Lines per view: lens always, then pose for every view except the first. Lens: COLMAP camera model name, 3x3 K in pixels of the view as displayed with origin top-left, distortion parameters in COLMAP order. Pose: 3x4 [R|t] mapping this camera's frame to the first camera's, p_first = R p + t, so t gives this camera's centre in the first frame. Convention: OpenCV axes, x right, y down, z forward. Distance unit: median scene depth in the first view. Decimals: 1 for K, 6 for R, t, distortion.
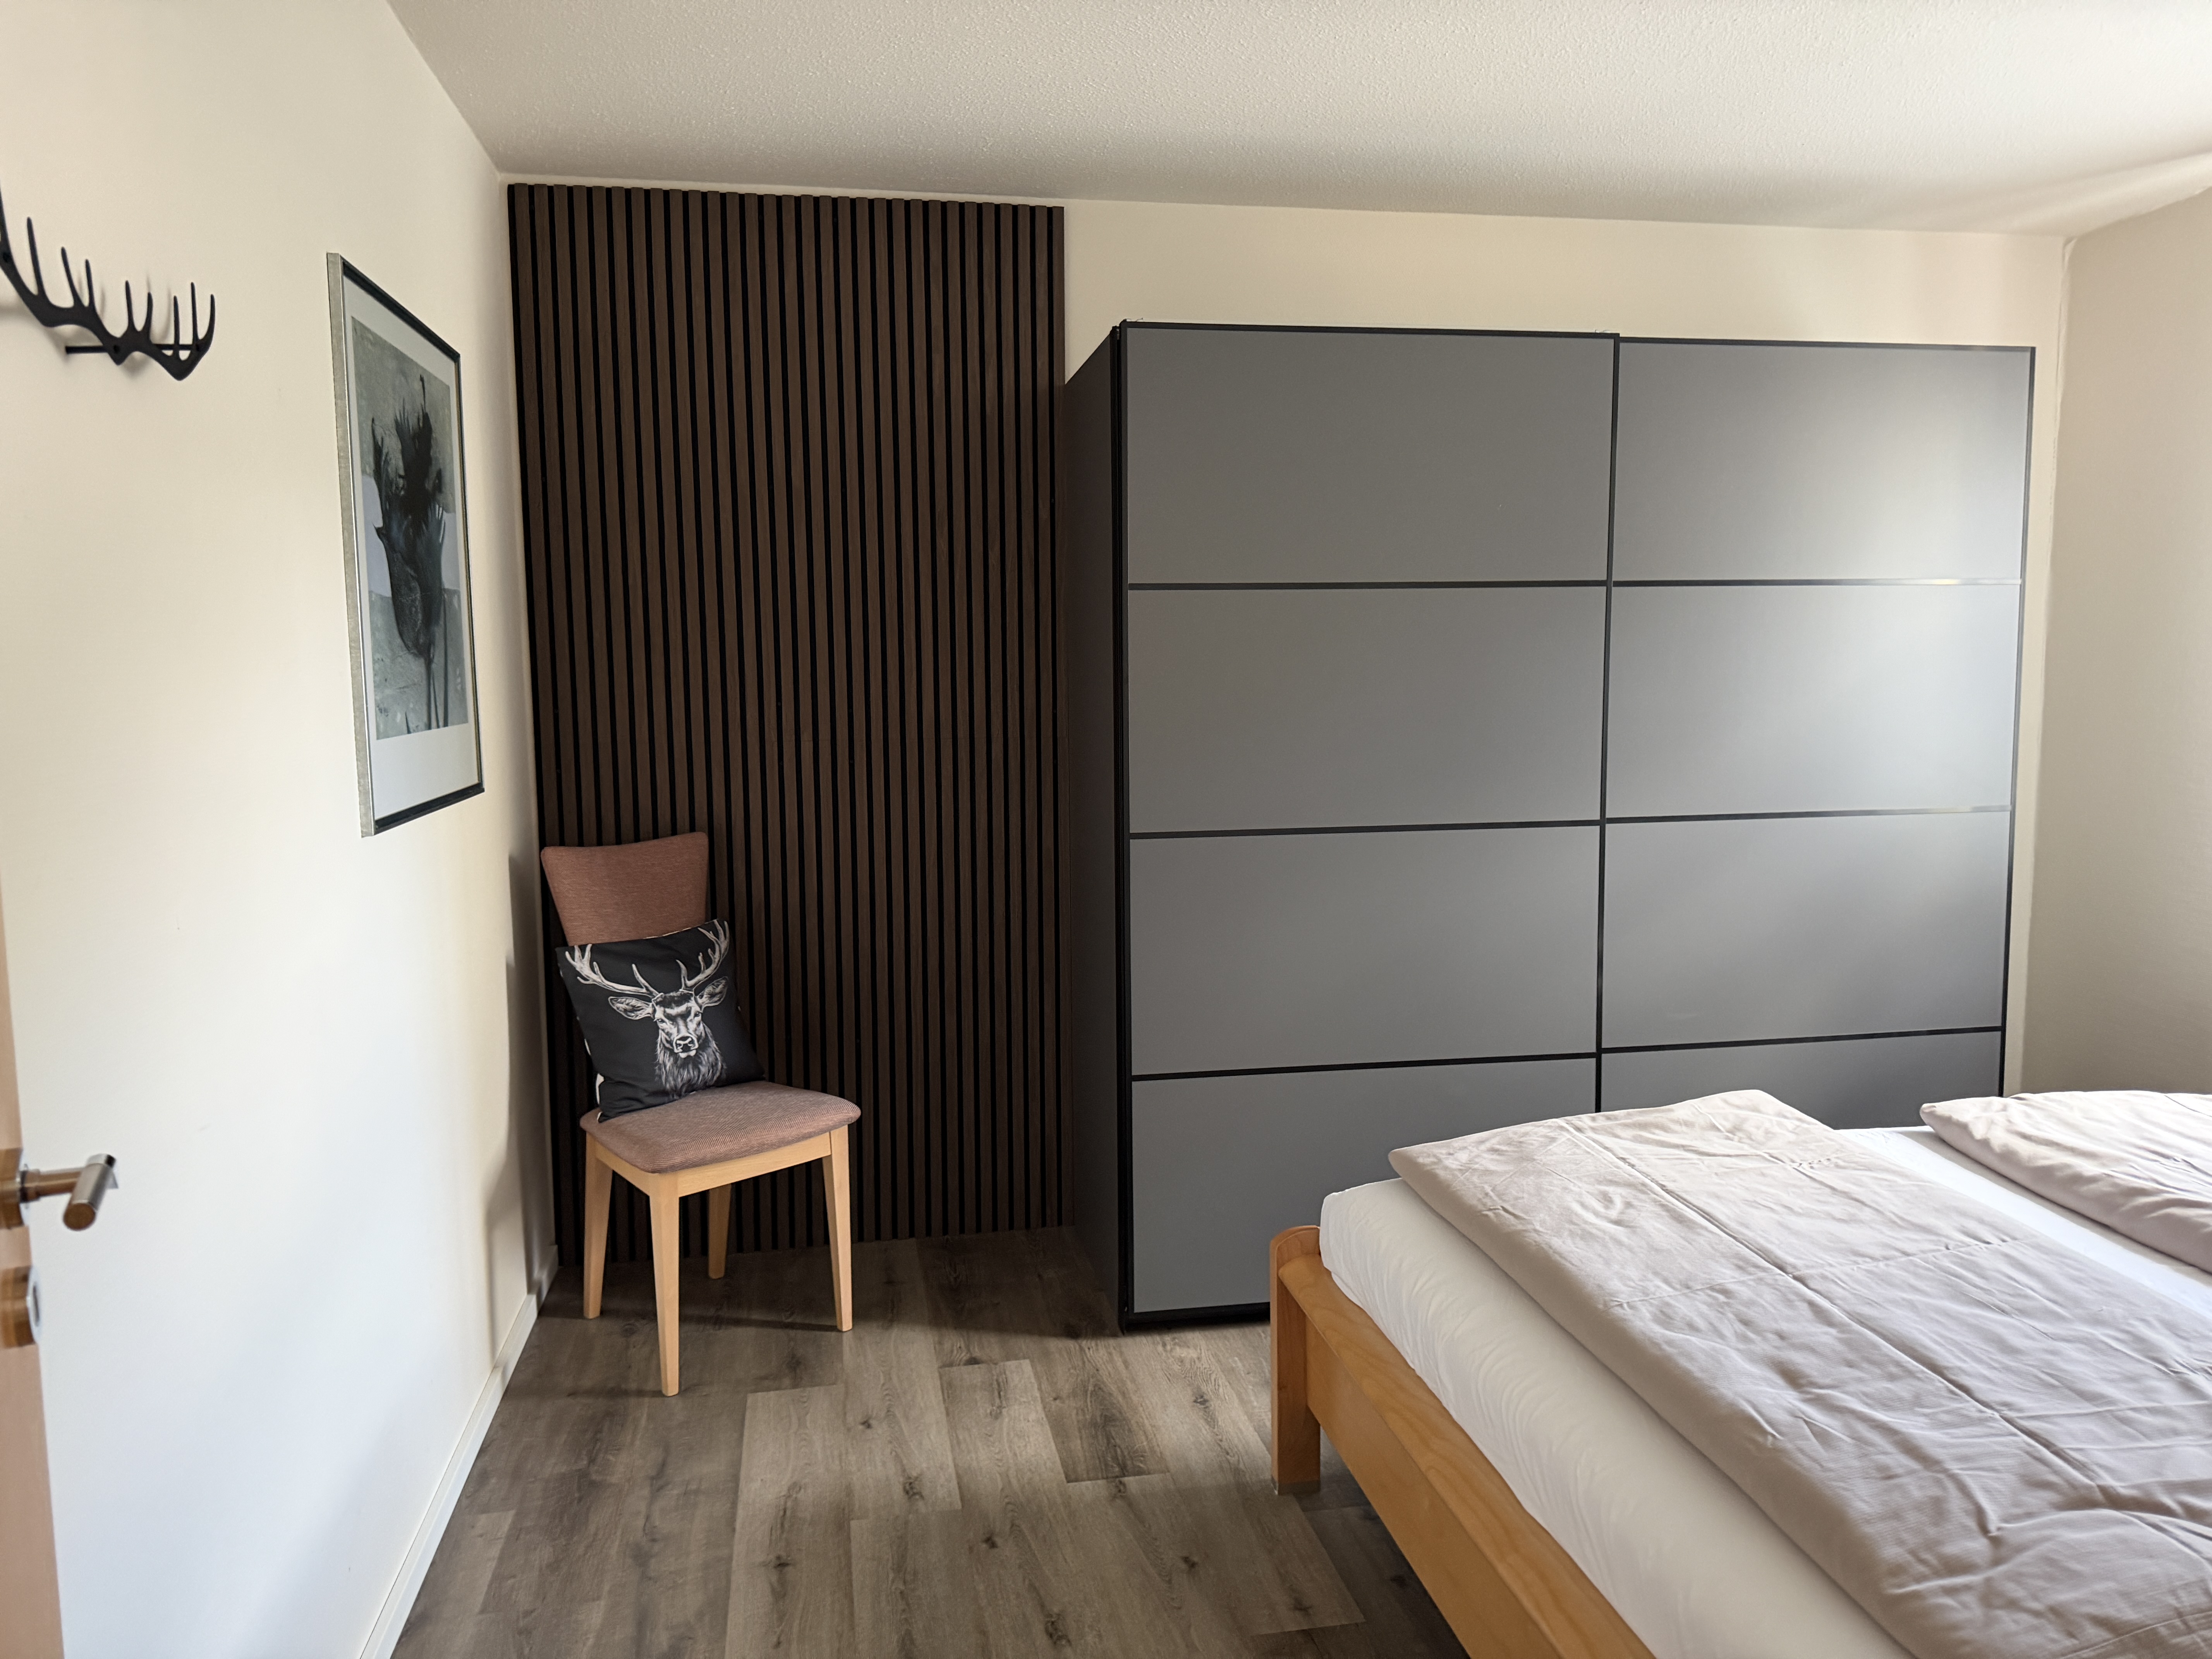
lens RADIAL K [[1546.8, 0, 1106.0], [0, 1546.8, 829.5], [0, 0, 1]] dist [-0.000206, -0.000505]
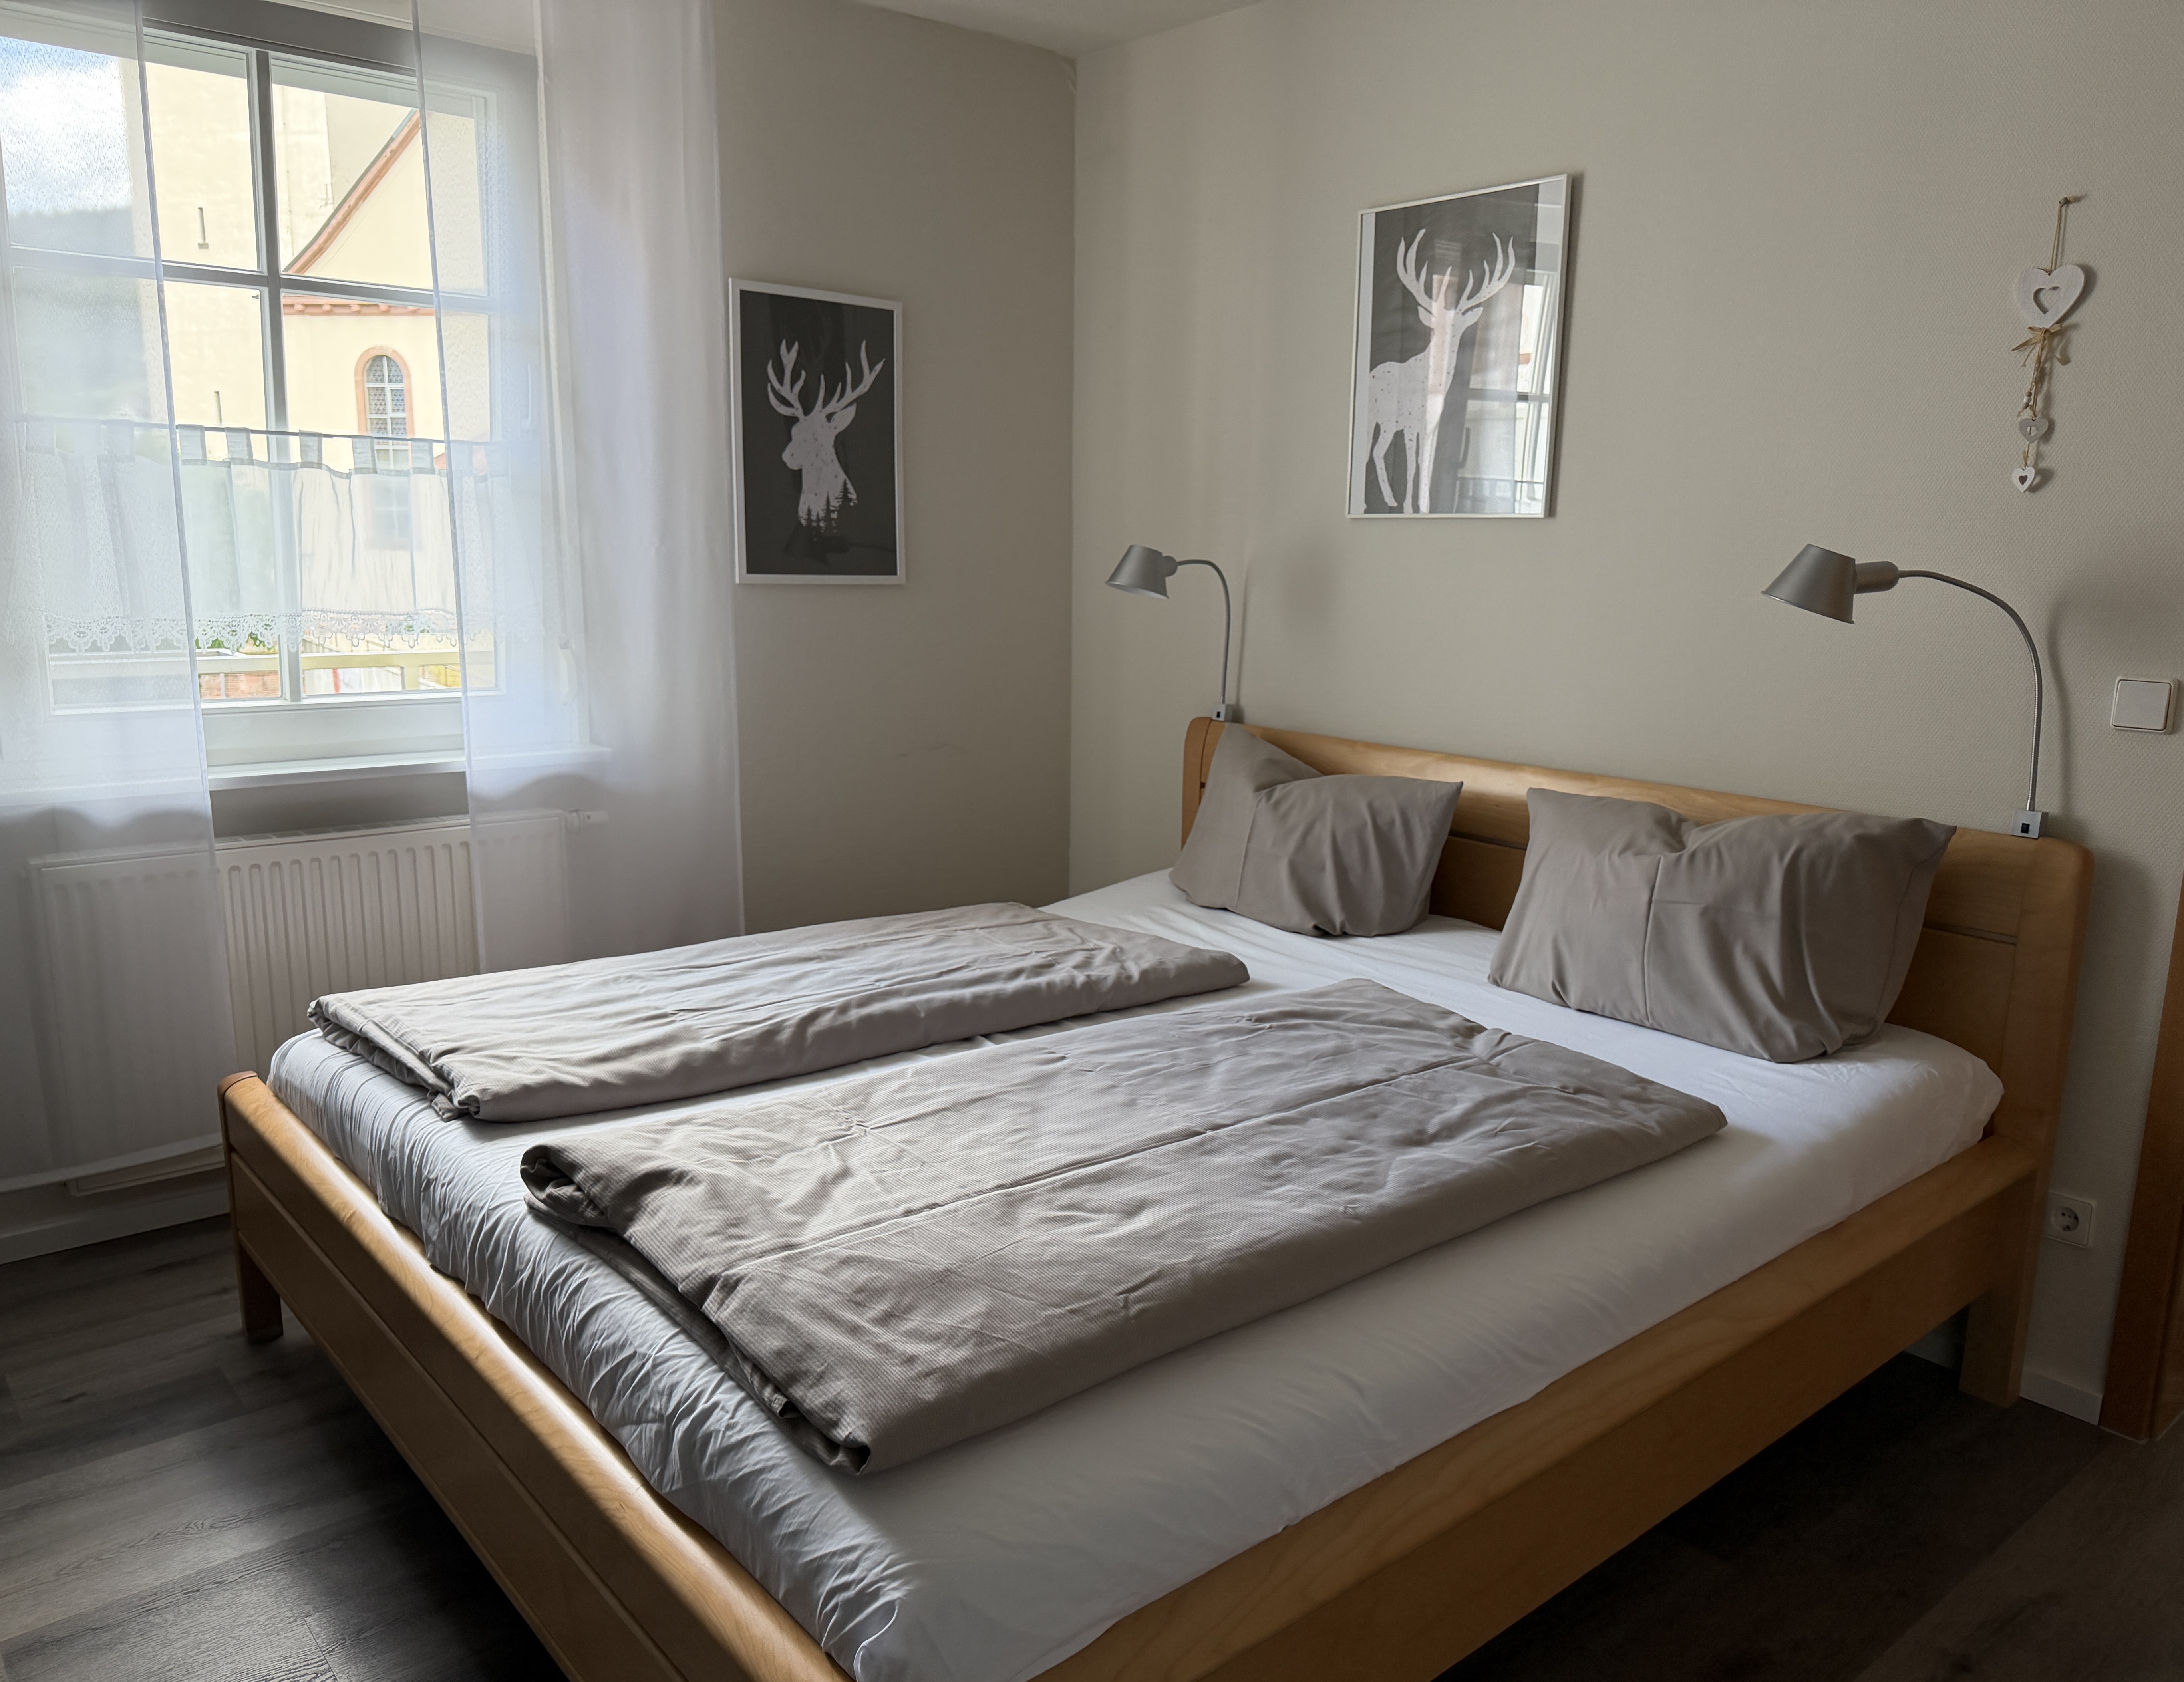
lens RADIAL K [[1600.6, 0, 1092.0], [0, 1600.6, 841.0], [0, 0, 1]] dist [0.140114, 0.000207]
pose [[-0.504105, -0.164743, 0.847784, -0.329625], [0.075516, 0.969470, 0.233292, -0.125049], [-0.860334, 0.181625, -0.476275, 1.386341]]
